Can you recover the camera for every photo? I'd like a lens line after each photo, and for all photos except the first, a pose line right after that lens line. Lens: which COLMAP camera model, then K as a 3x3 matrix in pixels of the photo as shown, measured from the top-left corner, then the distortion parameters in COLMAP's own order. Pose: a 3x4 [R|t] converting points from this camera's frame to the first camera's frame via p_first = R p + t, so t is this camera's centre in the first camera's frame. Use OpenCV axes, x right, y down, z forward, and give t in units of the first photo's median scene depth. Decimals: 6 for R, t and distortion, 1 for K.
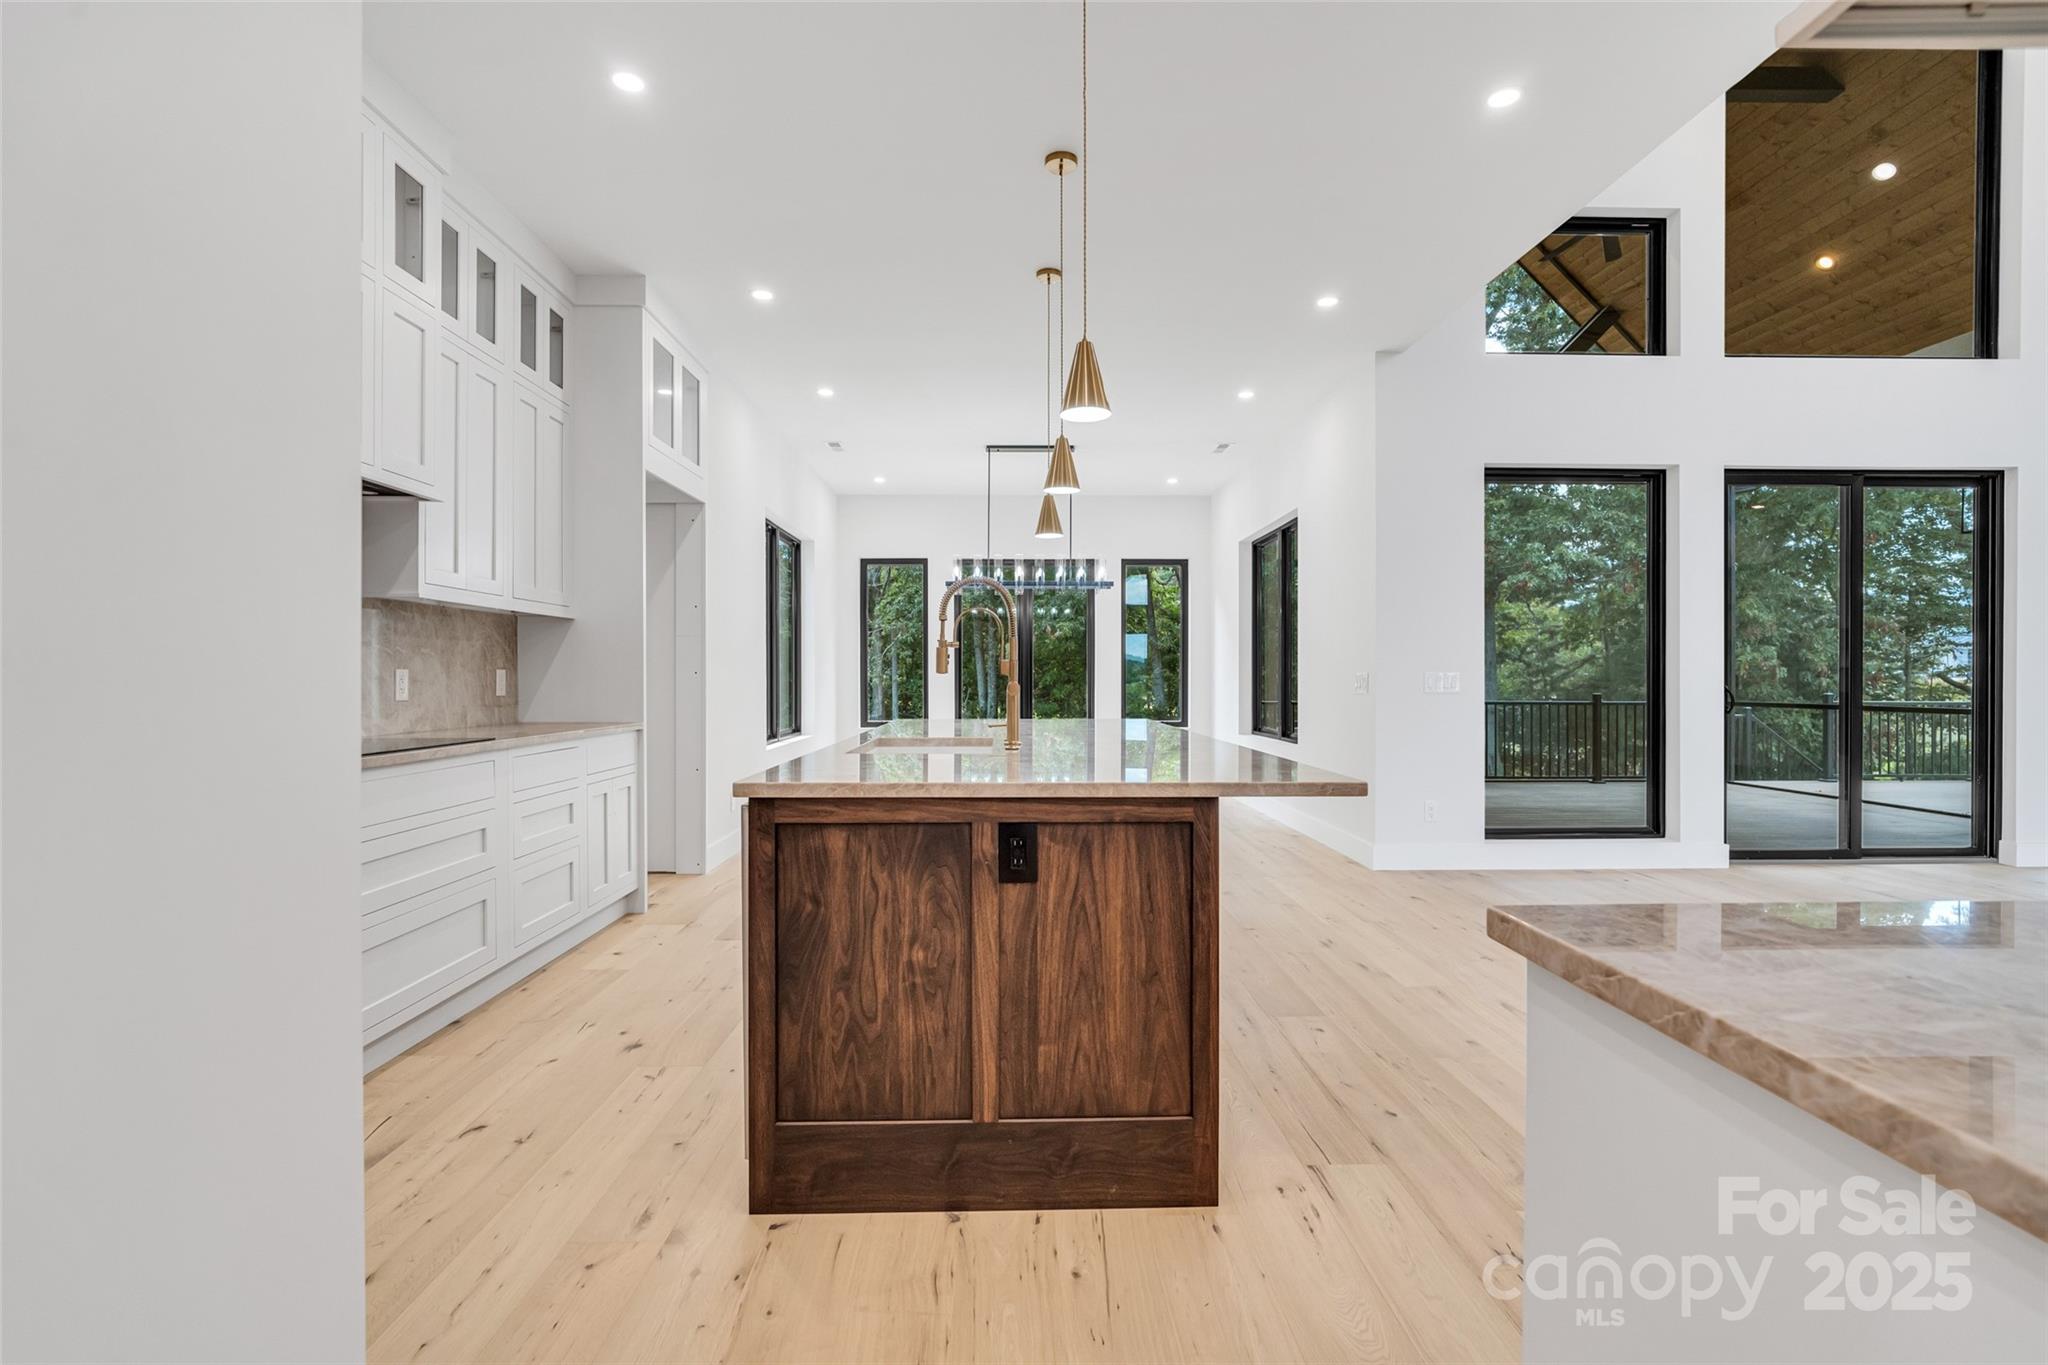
lens RADIAL K [[943.8, 0, 1024.0], [0, 943.8, 682.5], [0, 0, 1]] dist [-0.004637, 0.005667]
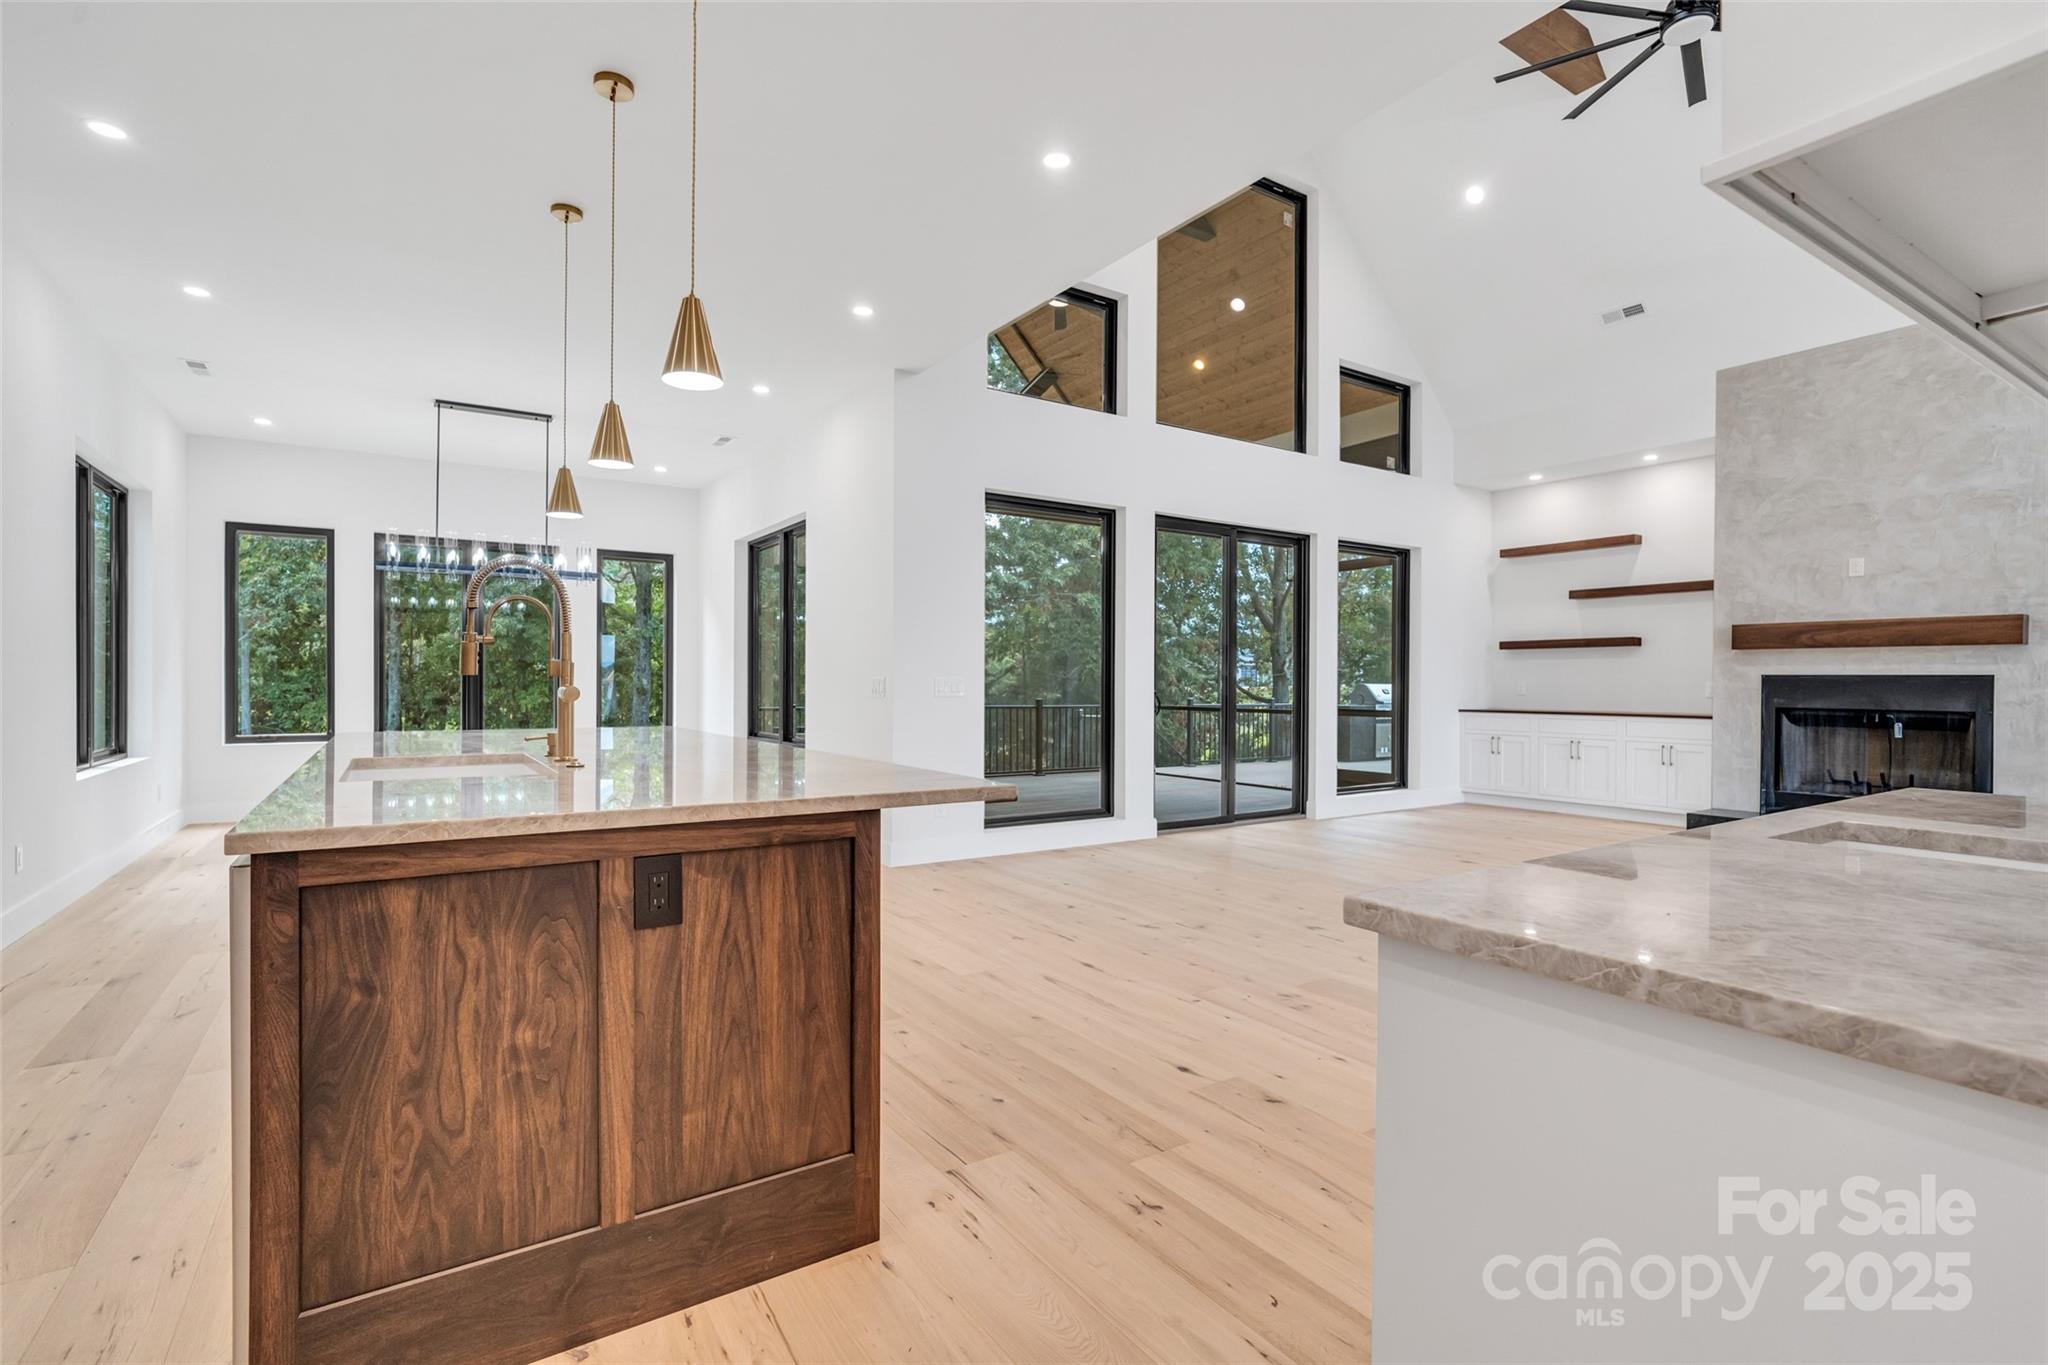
lens RADIAL K [[944.5, 0, 1017.8], [0, 944.5, 687.1], [0, 0, 1]] dist [-0.010413, 0.004208]
pose [[0.848190, 0.003045, 0.529683, -0.178632], [-0.003228, 0.999995, -0.000580, -0.000531], [-0.529682, -0.001218, 0.848195, 0.123498]]
